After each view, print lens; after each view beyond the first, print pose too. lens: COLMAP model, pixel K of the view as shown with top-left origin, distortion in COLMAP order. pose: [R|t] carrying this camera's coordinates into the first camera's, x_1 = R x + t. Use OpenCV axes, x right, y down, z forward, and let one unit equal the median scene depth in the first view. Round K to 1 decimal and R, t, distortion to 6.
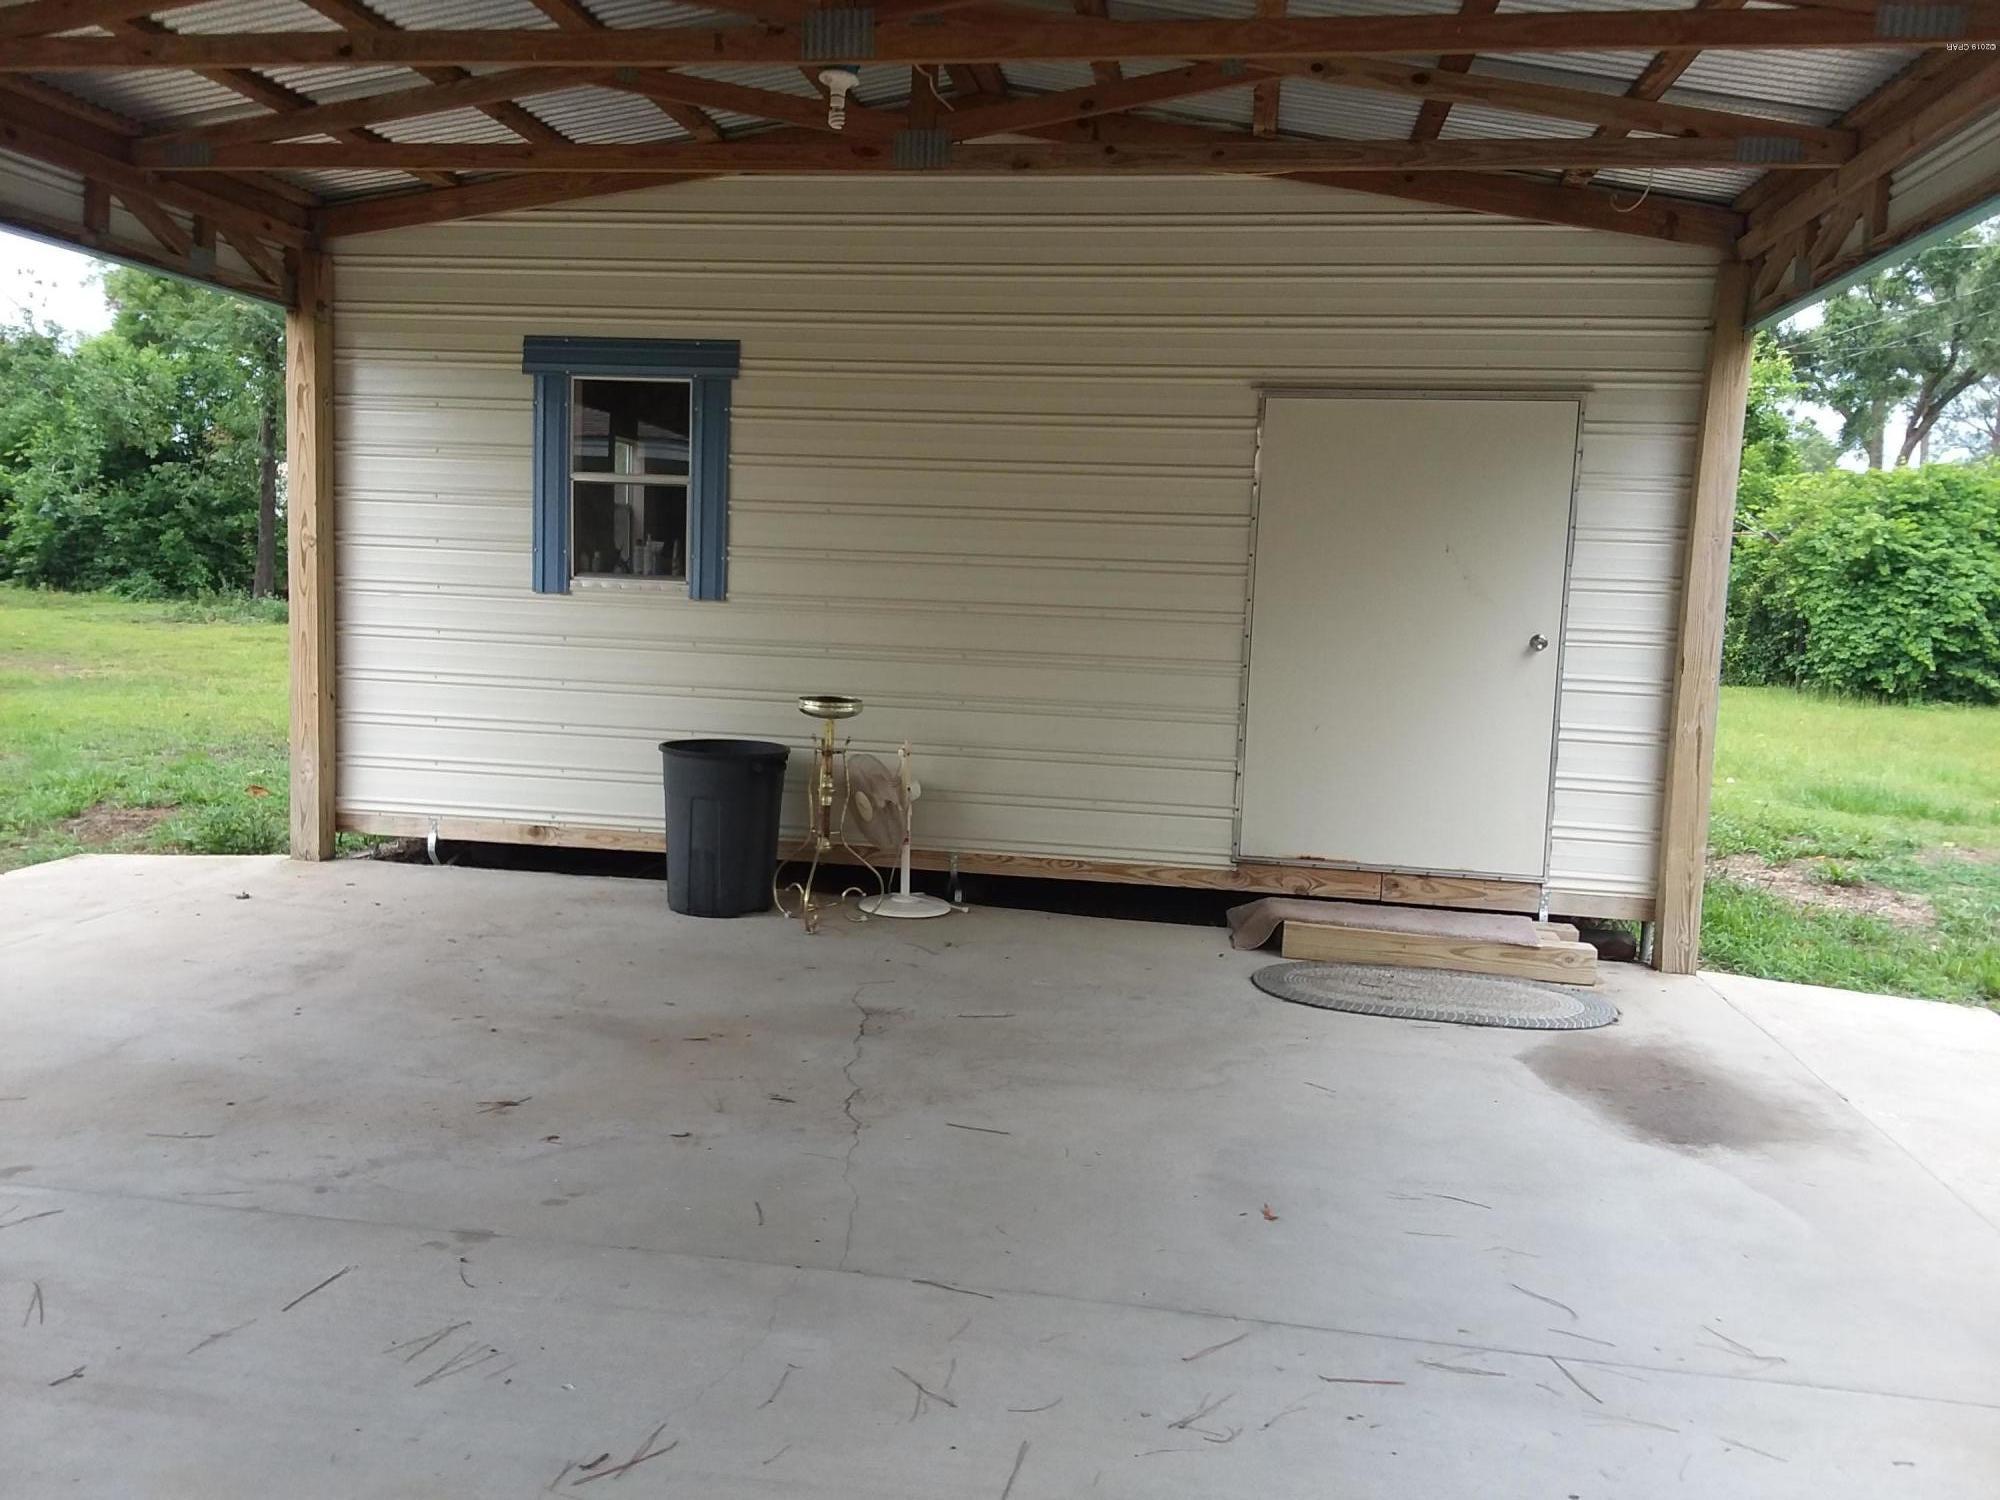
lens RADIAL K [[1611.9, 0, 987.8], [0, 1611.9, 730.6], [0, 0, 1]] dist [0.068184, -0.109159]
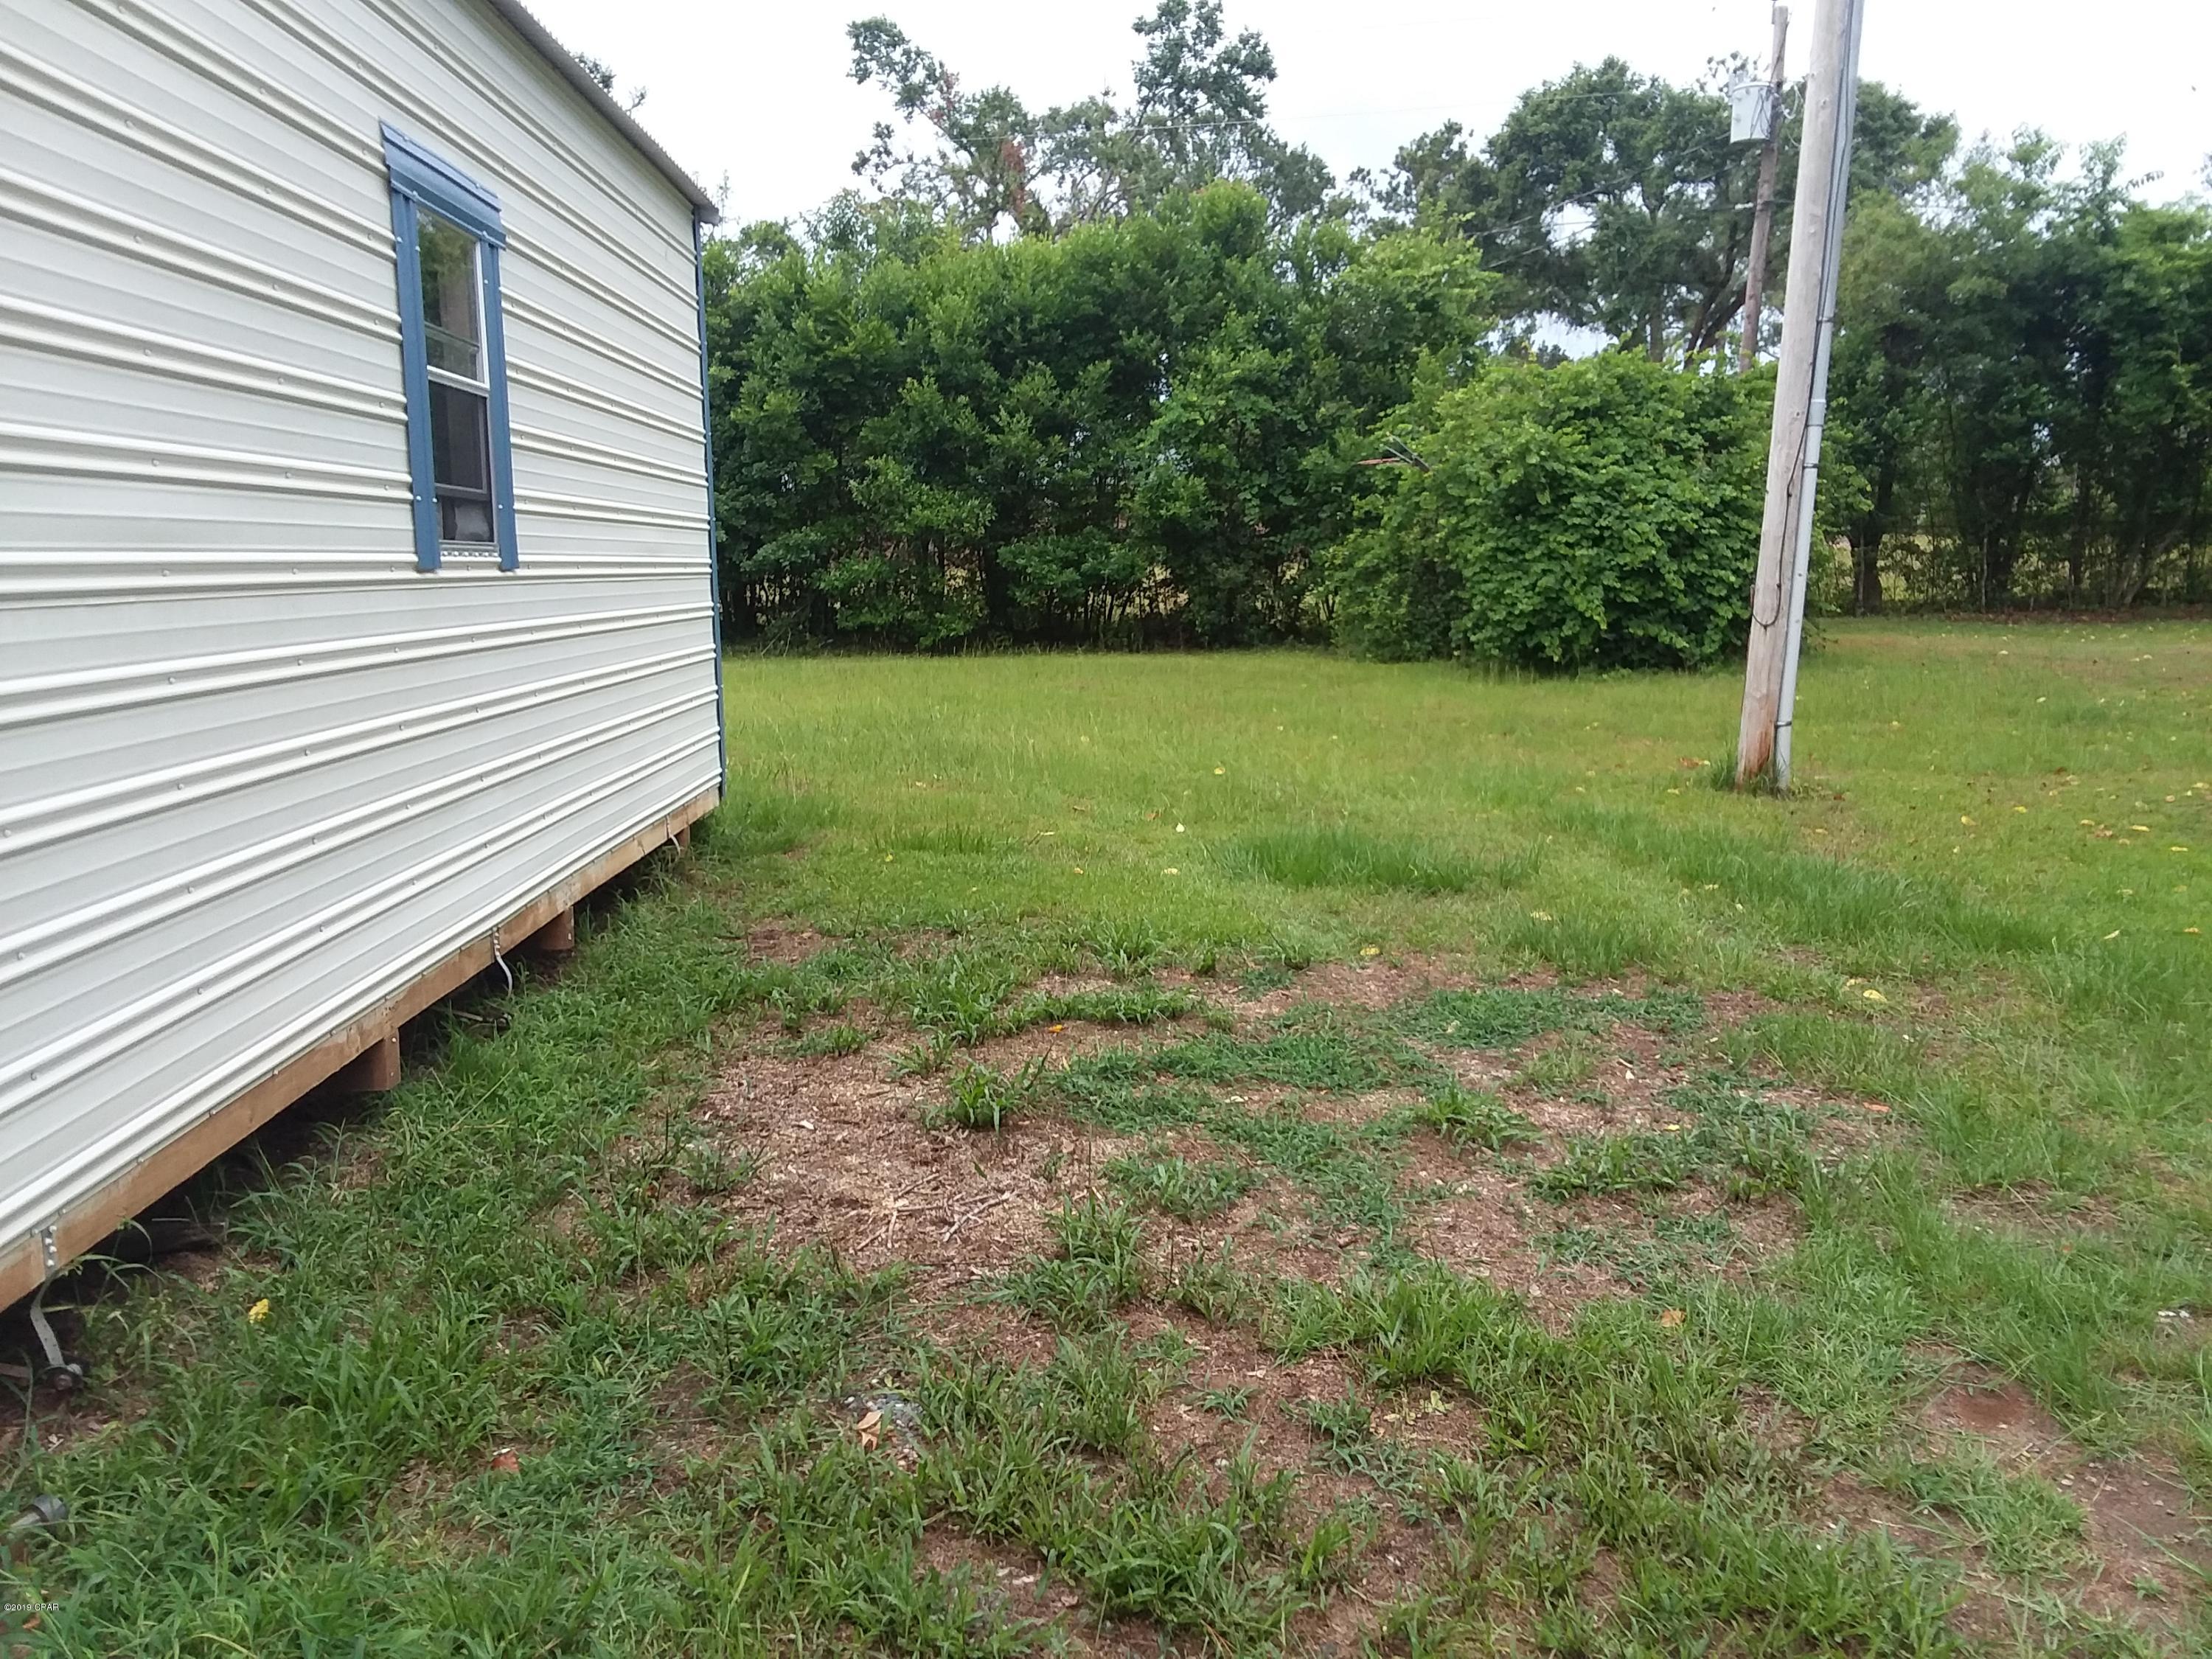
lens RADIAL K [[1782.8, 0, 1128.7], [0, 1782.8, 848.0], [0, 0, 1]] dist [0.068184, -0.109159]
pose [[0.981467, -0.075909, 0.175956, 0.204247], [0.064812, 0.995579, 0.067988, -0.006519], [-0.180339, -0.055324, 0.982047, 0.211686]]
